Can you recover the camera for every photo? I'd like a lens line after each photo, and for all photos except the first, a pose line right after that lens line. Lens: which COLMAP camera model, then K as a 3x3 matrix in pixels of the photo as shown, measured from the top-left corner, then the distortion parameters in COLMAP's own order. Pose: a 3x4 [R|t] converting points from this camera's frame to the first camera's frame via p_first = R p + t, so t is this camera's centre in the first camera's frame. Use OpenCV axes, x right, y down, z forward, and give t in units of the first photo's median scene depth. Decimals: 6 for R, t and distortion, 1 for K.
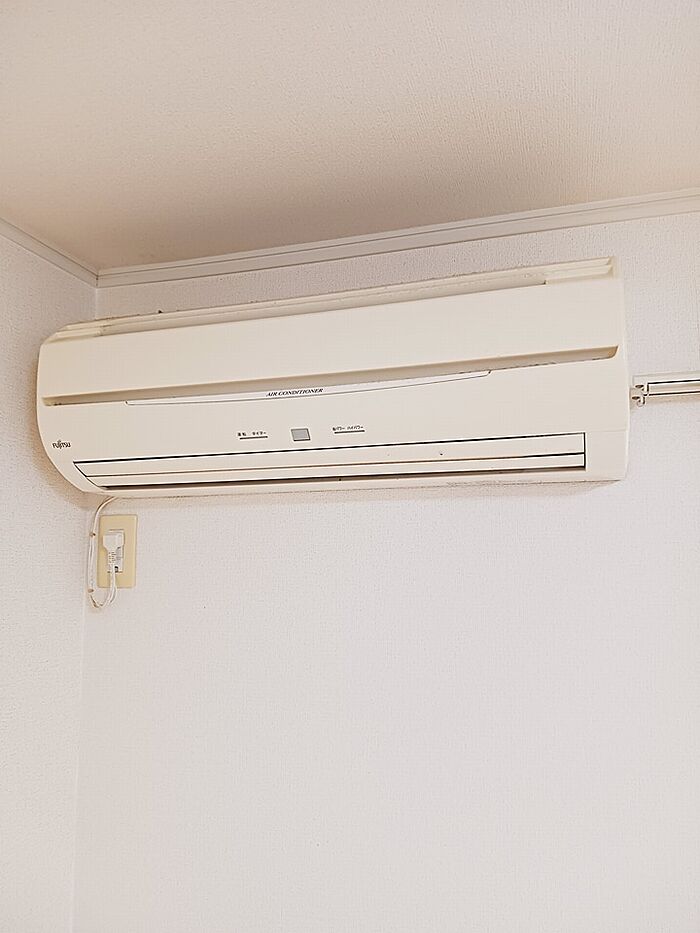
lens RADIAL K [[745.7, 0, 350.0], [0, 745.7, 466.5], [0, 0, 1]] dist [-0.007728, -0.001162]
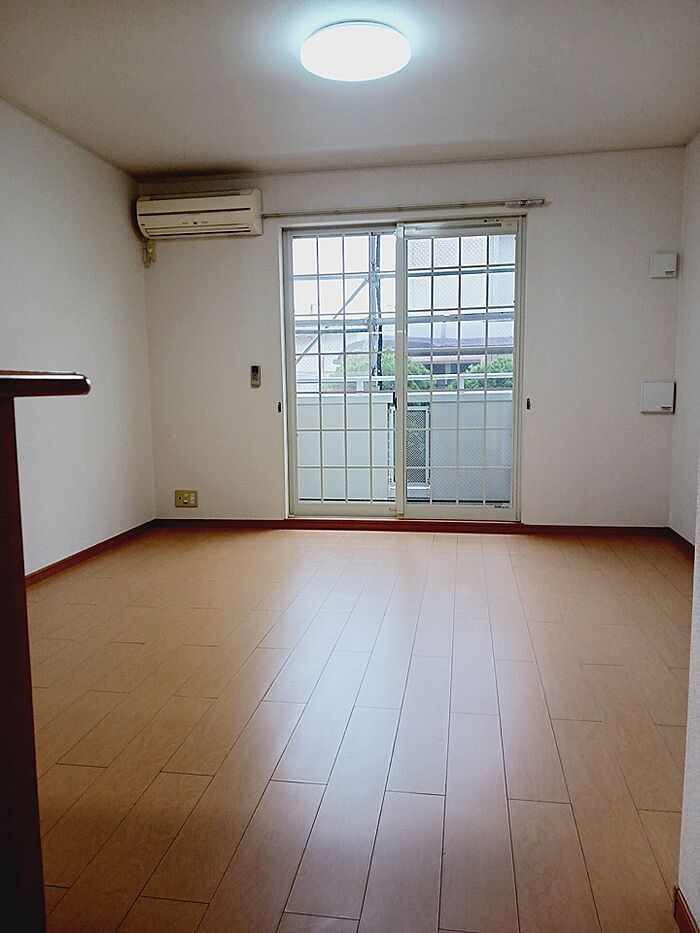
lens RADIAL K [[745.7, 0, 350.0], [0, 745.7, 466.5], [0, 0, 1]] dist [-0.007728, -0.001162]
pose [[0.992321, -0.018581, 0.122286, 0.294038], [-0.011852, 0.969820, 0.243532, 0.283079], [-0.123121, -0.243112, 0.962153, -3.948910]]
